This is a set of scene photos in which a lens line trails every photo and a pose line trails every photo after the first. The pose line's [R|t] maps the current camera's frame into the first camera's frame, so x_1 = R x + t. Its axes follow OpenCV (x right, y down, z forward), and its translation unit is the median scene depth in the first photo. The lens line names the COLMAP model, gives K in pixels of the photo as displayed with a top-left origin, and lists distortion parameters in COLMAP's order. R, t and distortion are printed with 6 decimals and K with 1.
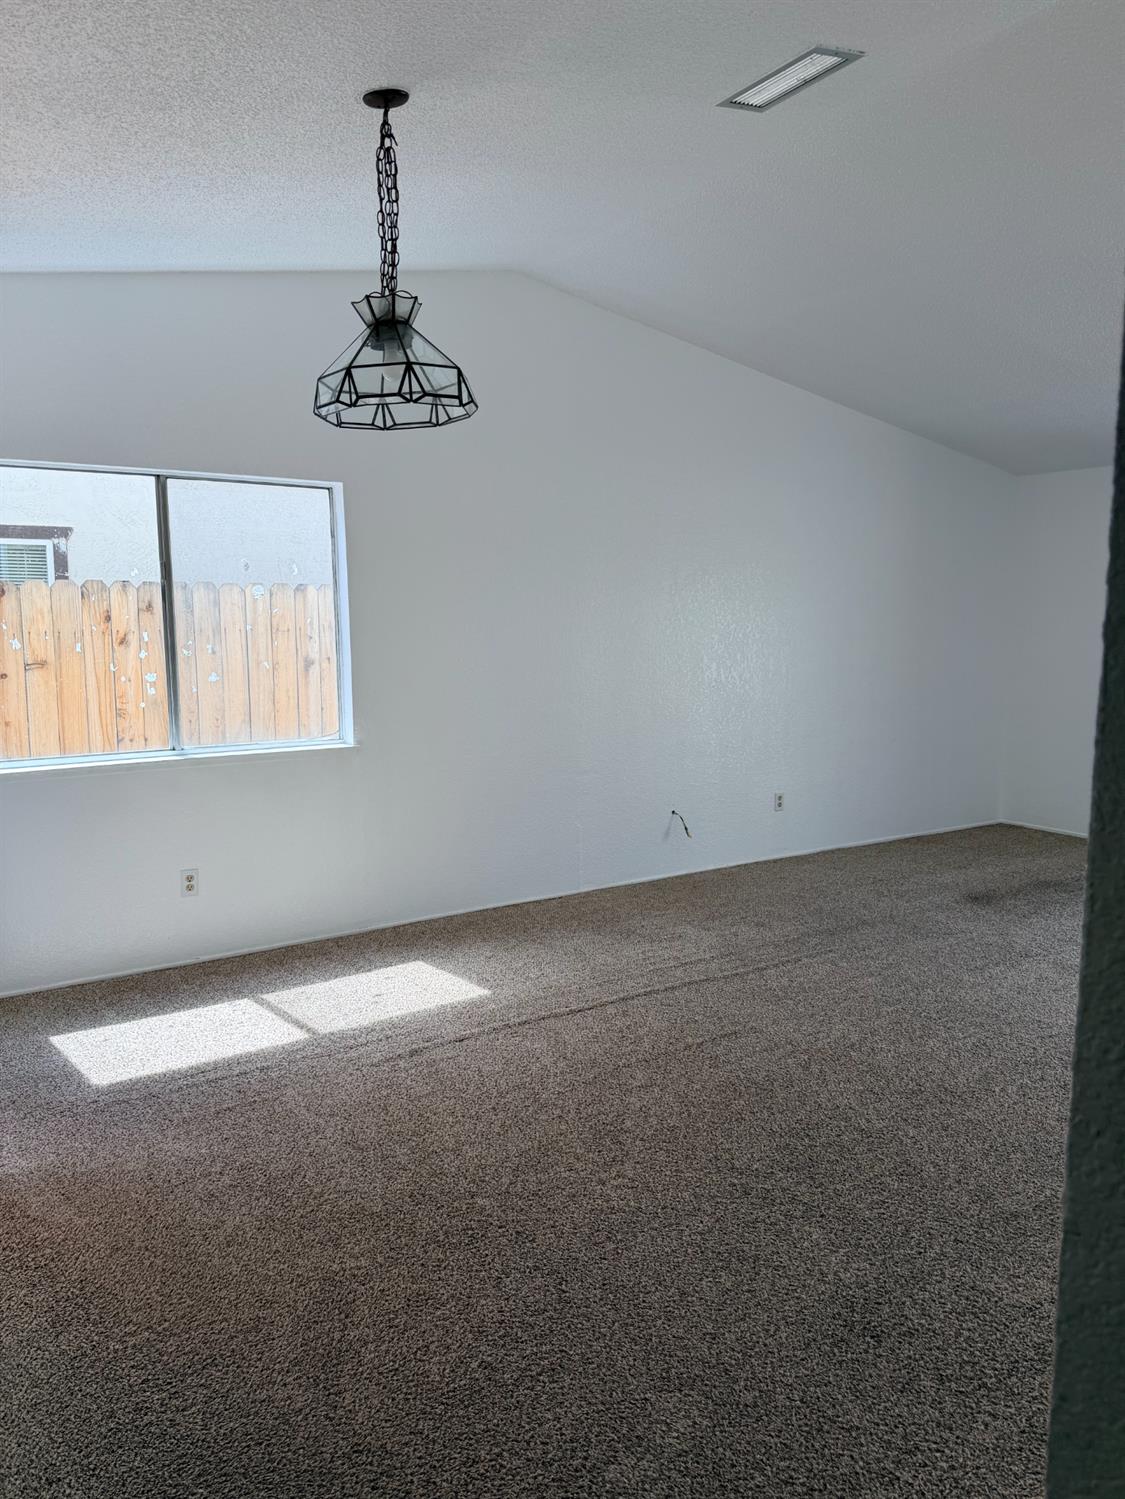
lens RADIAL K [[1044.1, 0, 592.6], [0, 1044.1, 743.1], [0, 0, 1]] dist [0.002778, -0.038038]
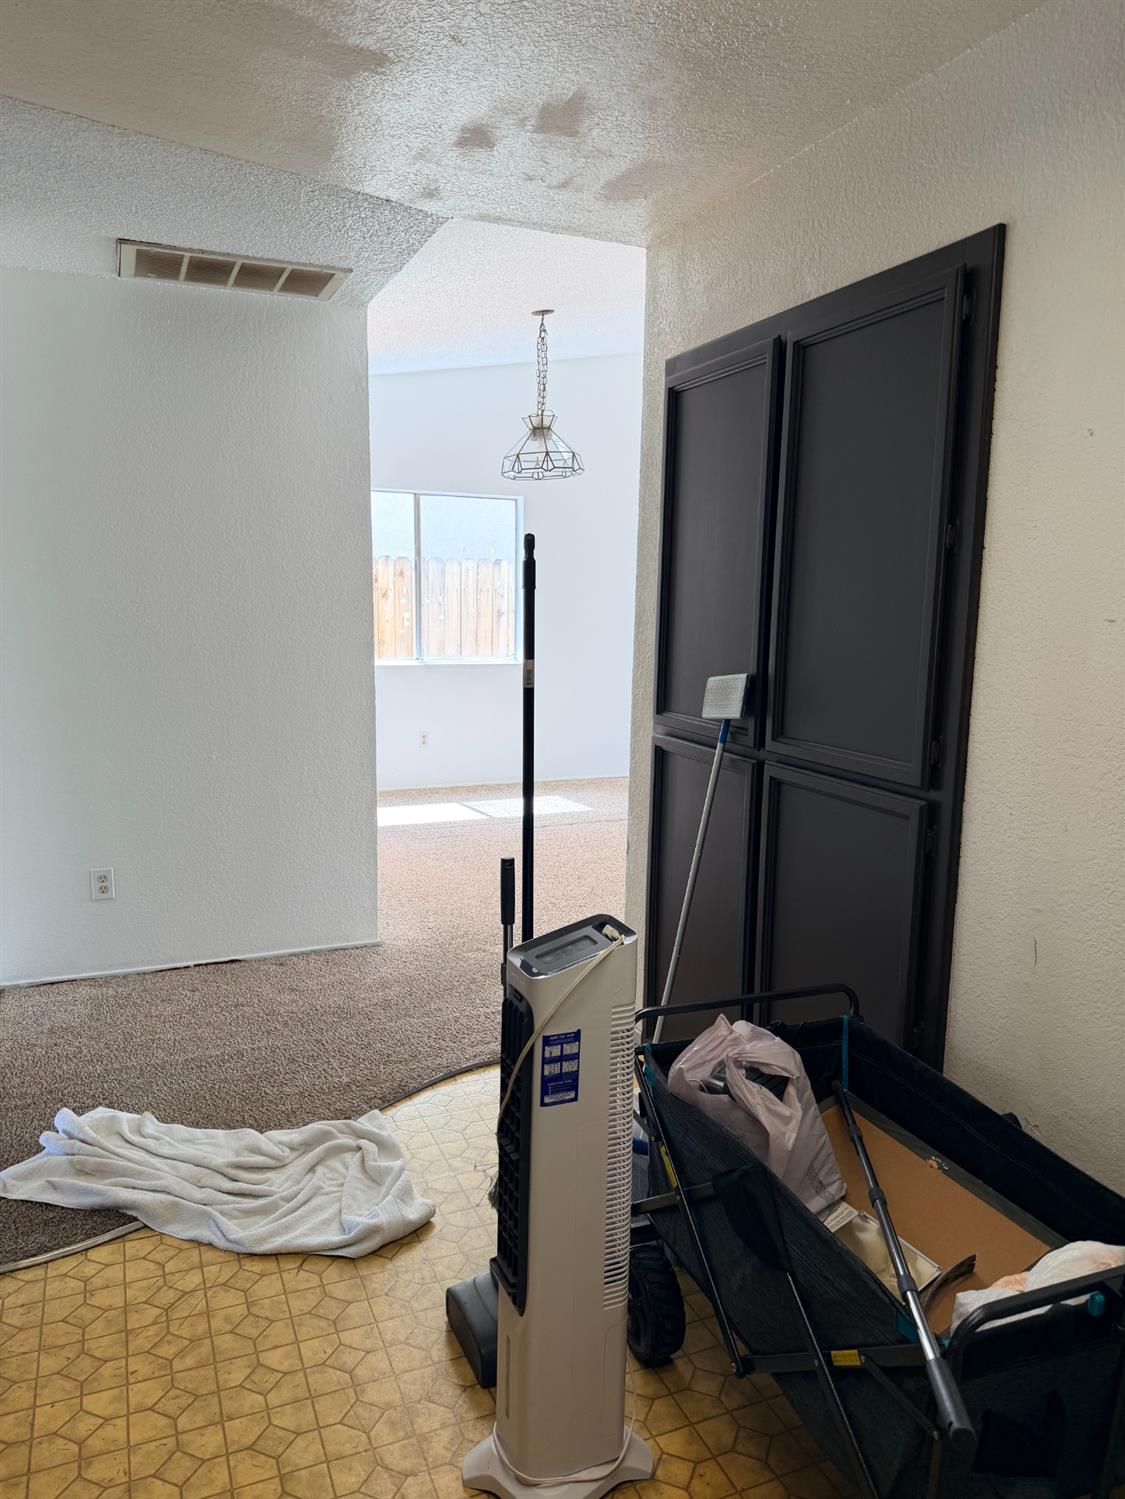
lens RADIAL K [[1069.1, 0, 542.9], [0, 1069.1, 752.5], [0, 0, 1]] dist [0.011484, -0.020482]
pose [[0.971963, 0.050787, -0.229584, 0.196985], [-0.043975, 0.998430, 0.034694, 0.088718], [0.230986, -0.023626, 0.972670, -0.631992]]
